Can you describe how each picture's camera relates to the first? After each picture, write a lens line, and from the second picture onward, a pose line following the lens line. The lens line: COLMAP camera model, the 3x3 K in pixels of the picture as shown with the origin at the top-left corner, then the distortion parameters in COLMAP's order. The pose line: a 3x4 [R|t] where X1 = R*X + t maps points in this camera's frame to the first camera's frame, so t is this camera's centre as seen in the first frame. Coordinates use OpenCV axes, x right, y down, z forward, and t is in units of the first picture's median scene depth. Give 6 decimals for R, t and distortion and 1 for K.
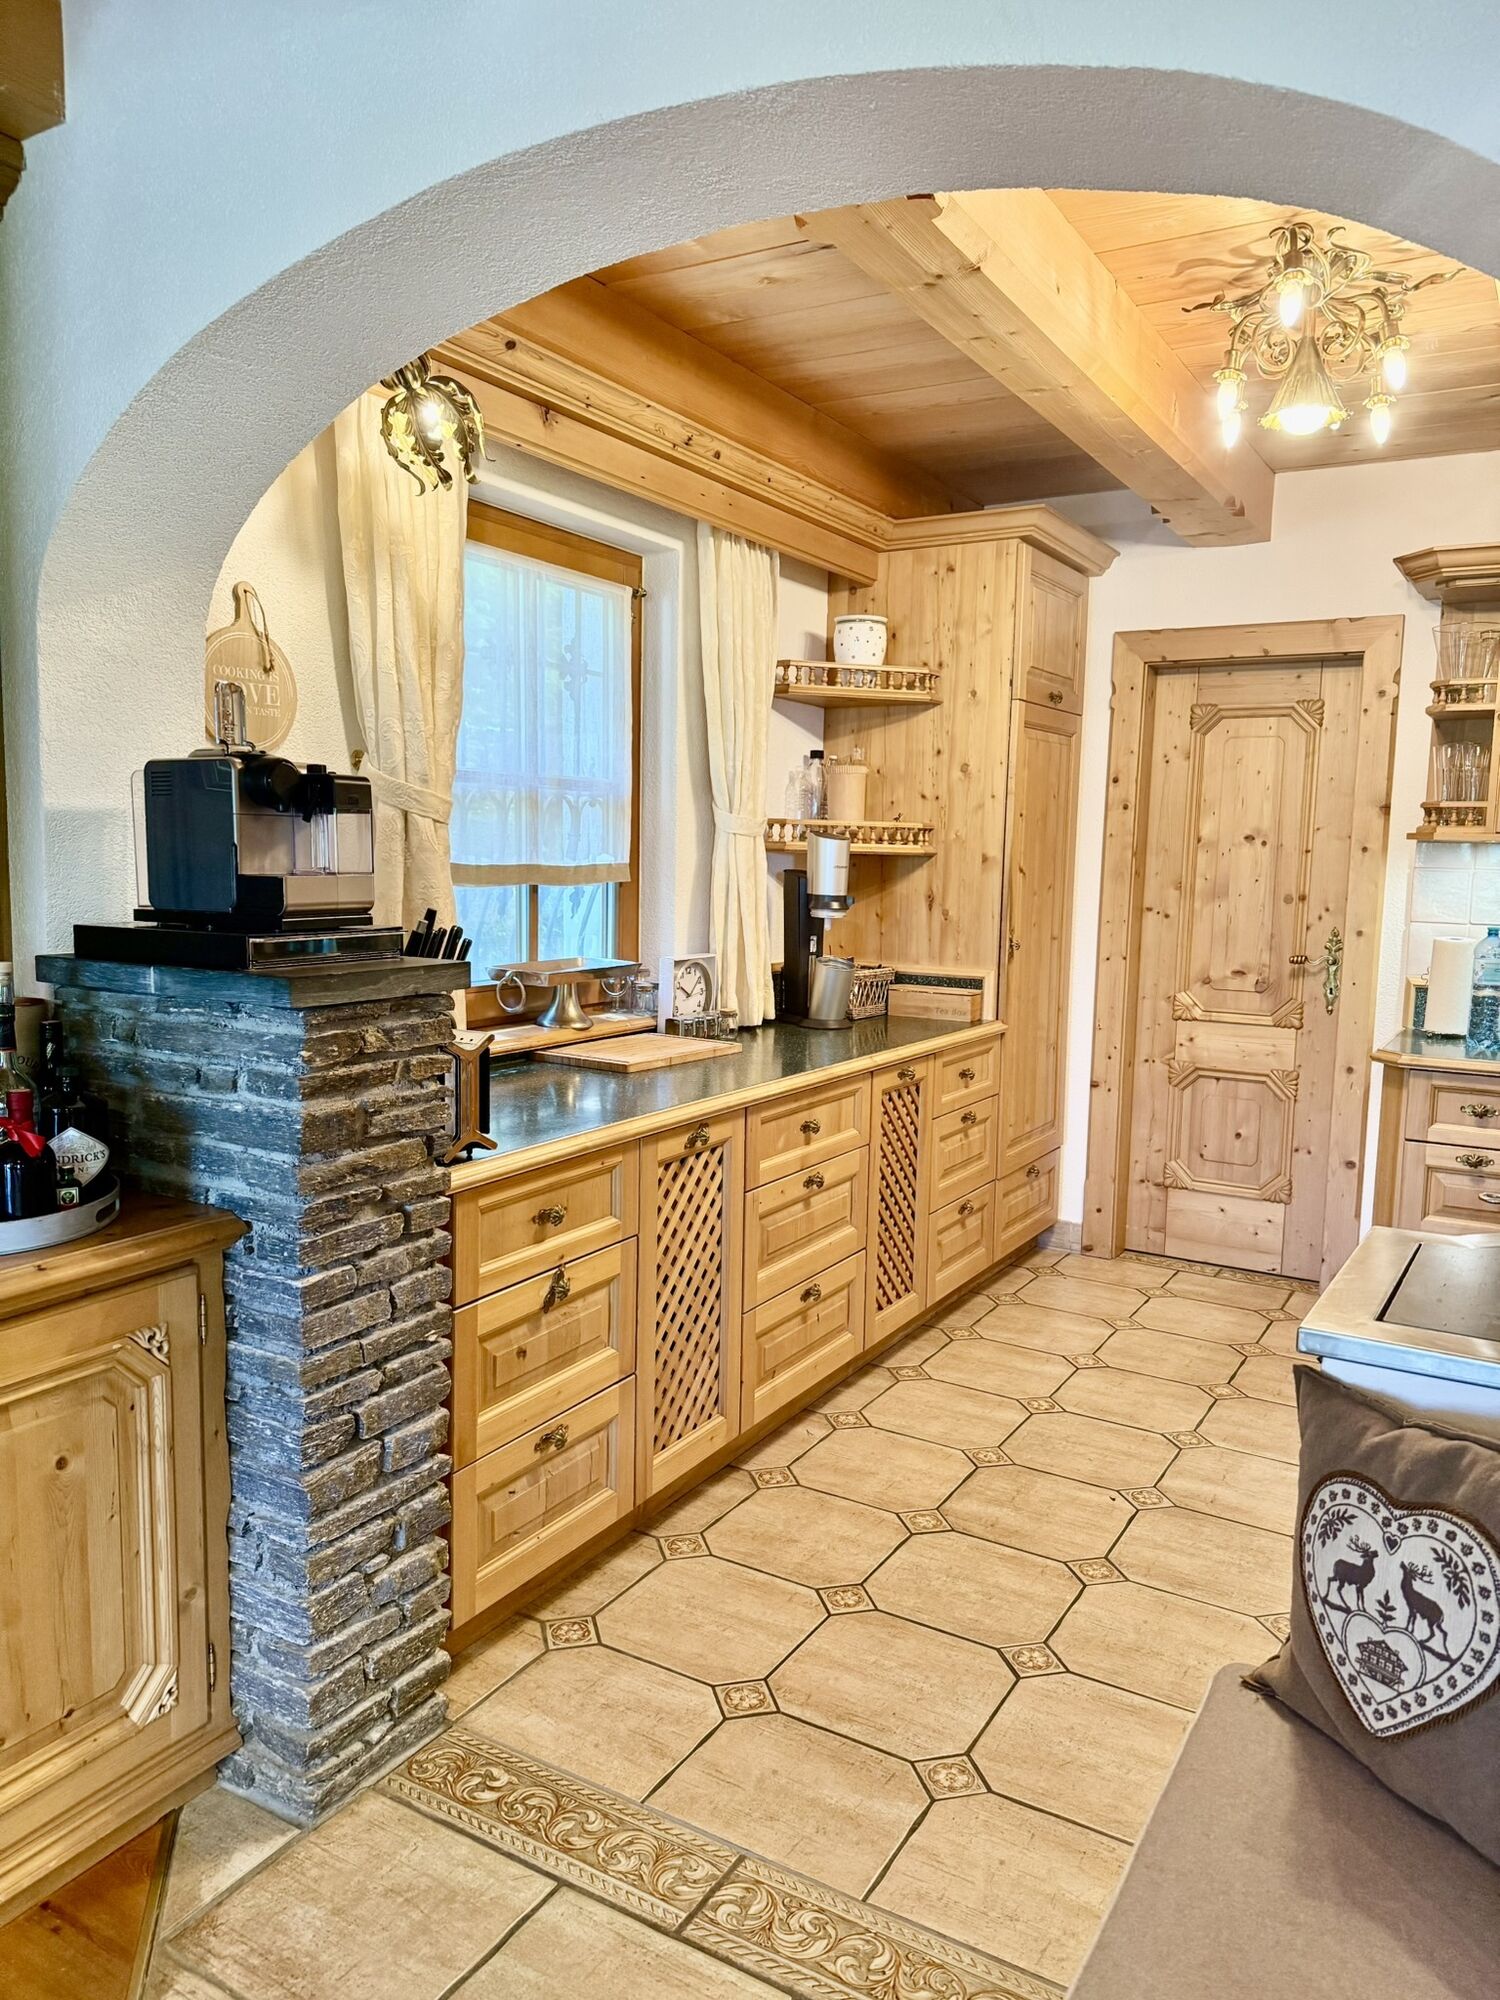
lens RADIAL K [[1427.4, 0, 748.2], [0, 1427.4, 1004.4], [0, 0, 1]] dist [0.042273, -0.027642]
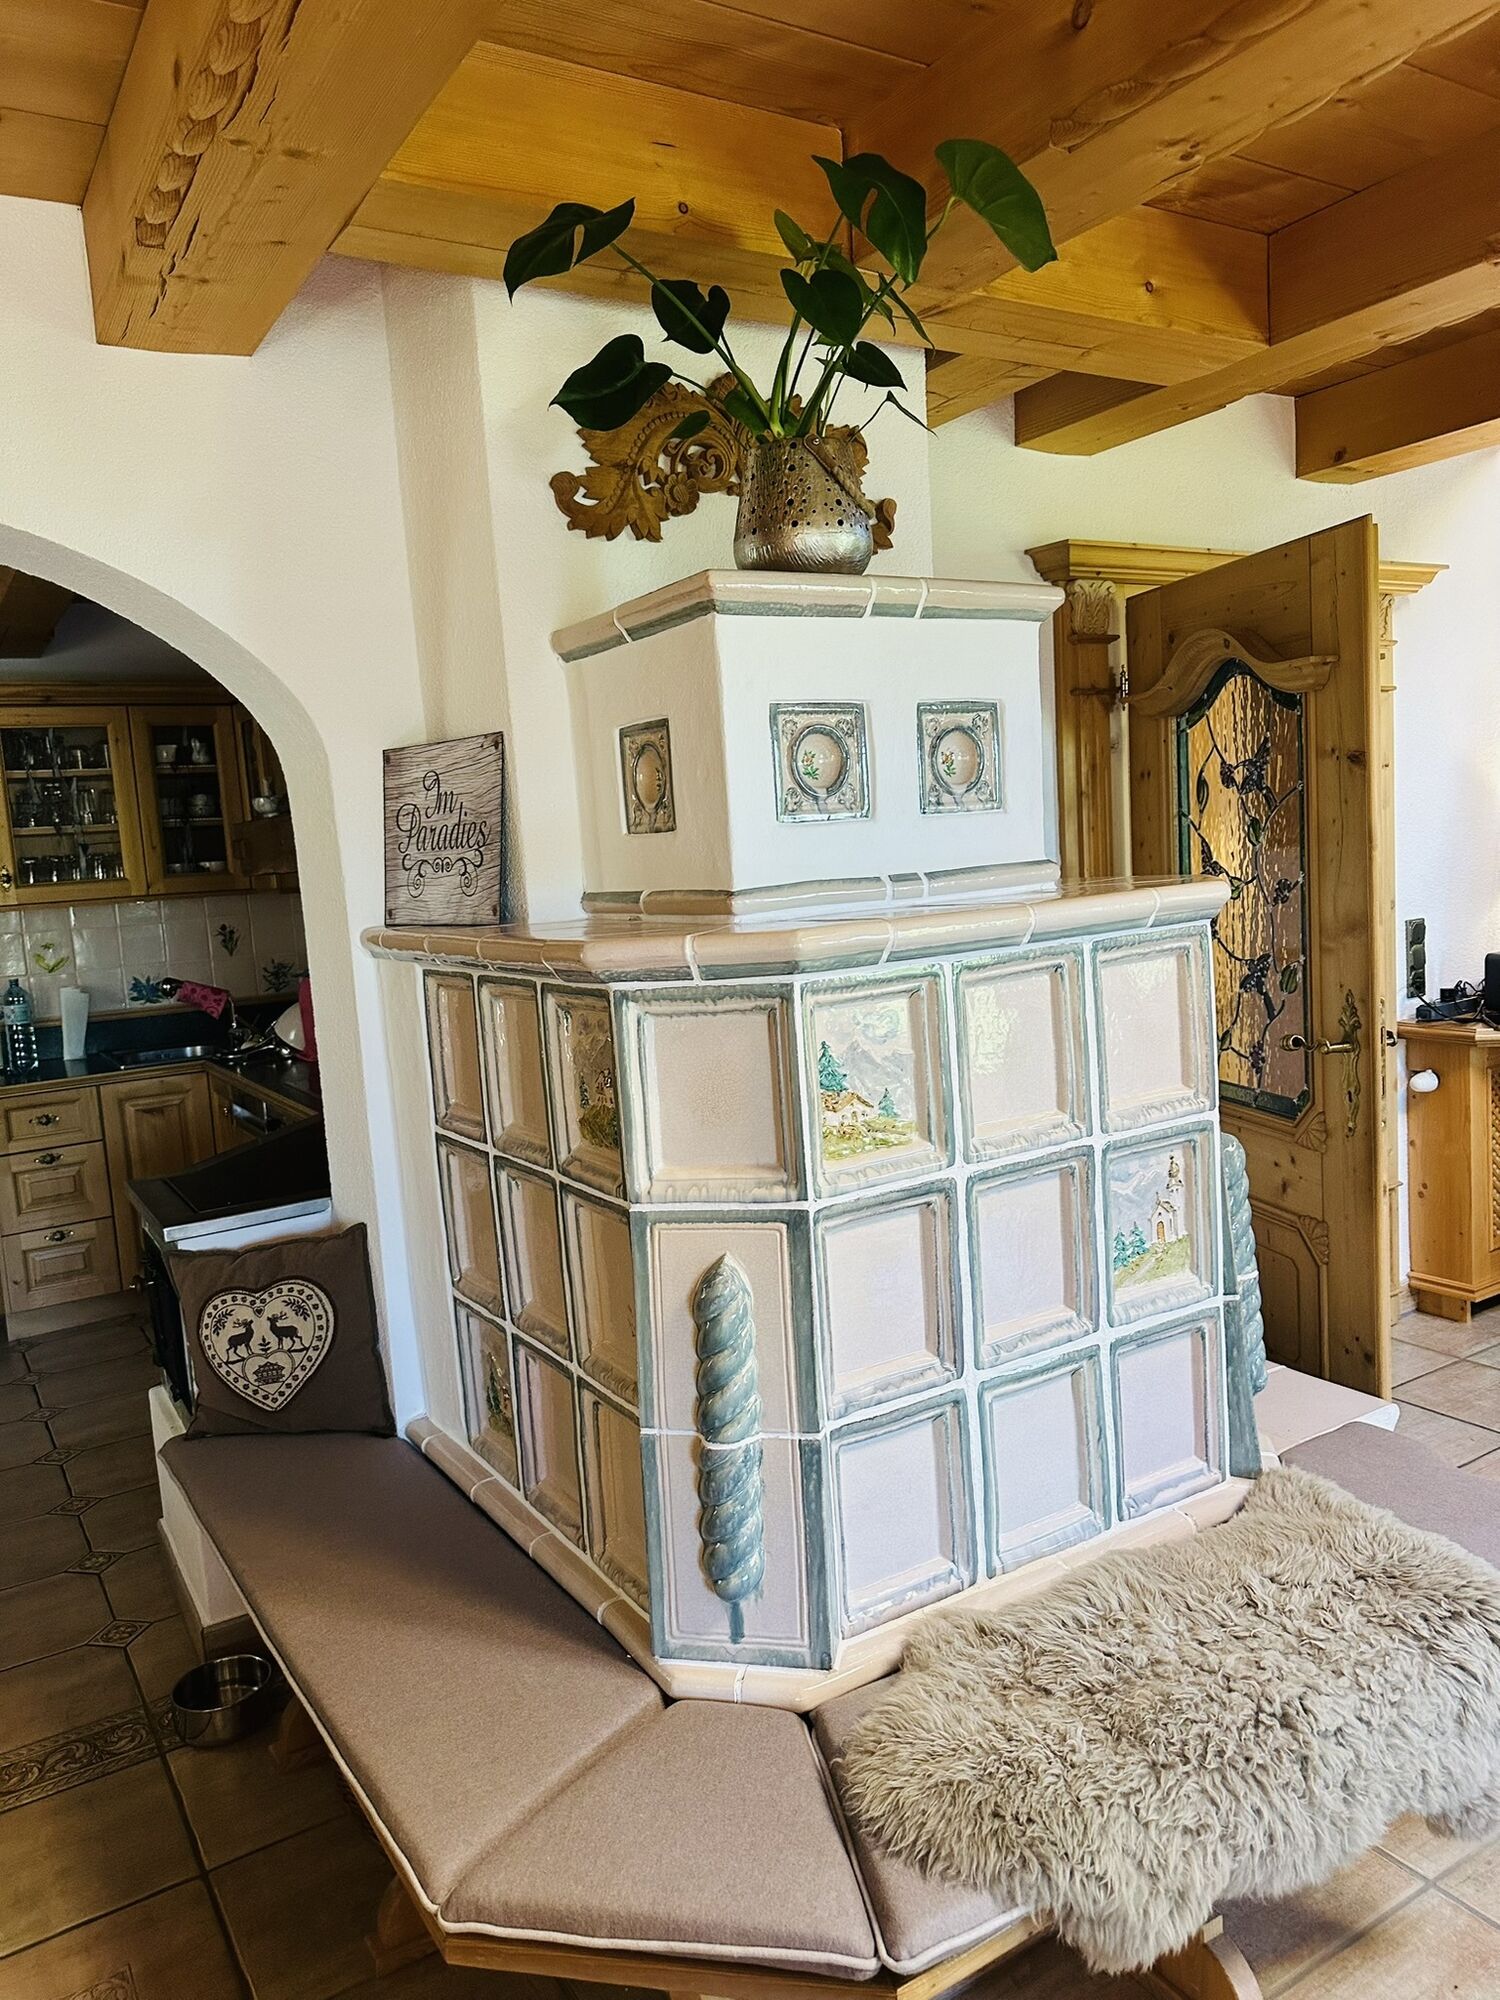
lens RADIAL K [[1430.2, 0, 748.8], [0, 1430.2, 1002.4], [0, 0, 1]] dist [0.013655, -0.027428]
pose [[0.462904, -0.153127, 0.873082, -0.808807], [0.177409, 0.981041, 0.077999, -0.046974], [-0.868473, 0.118787, 0.481295, -0.477269]]
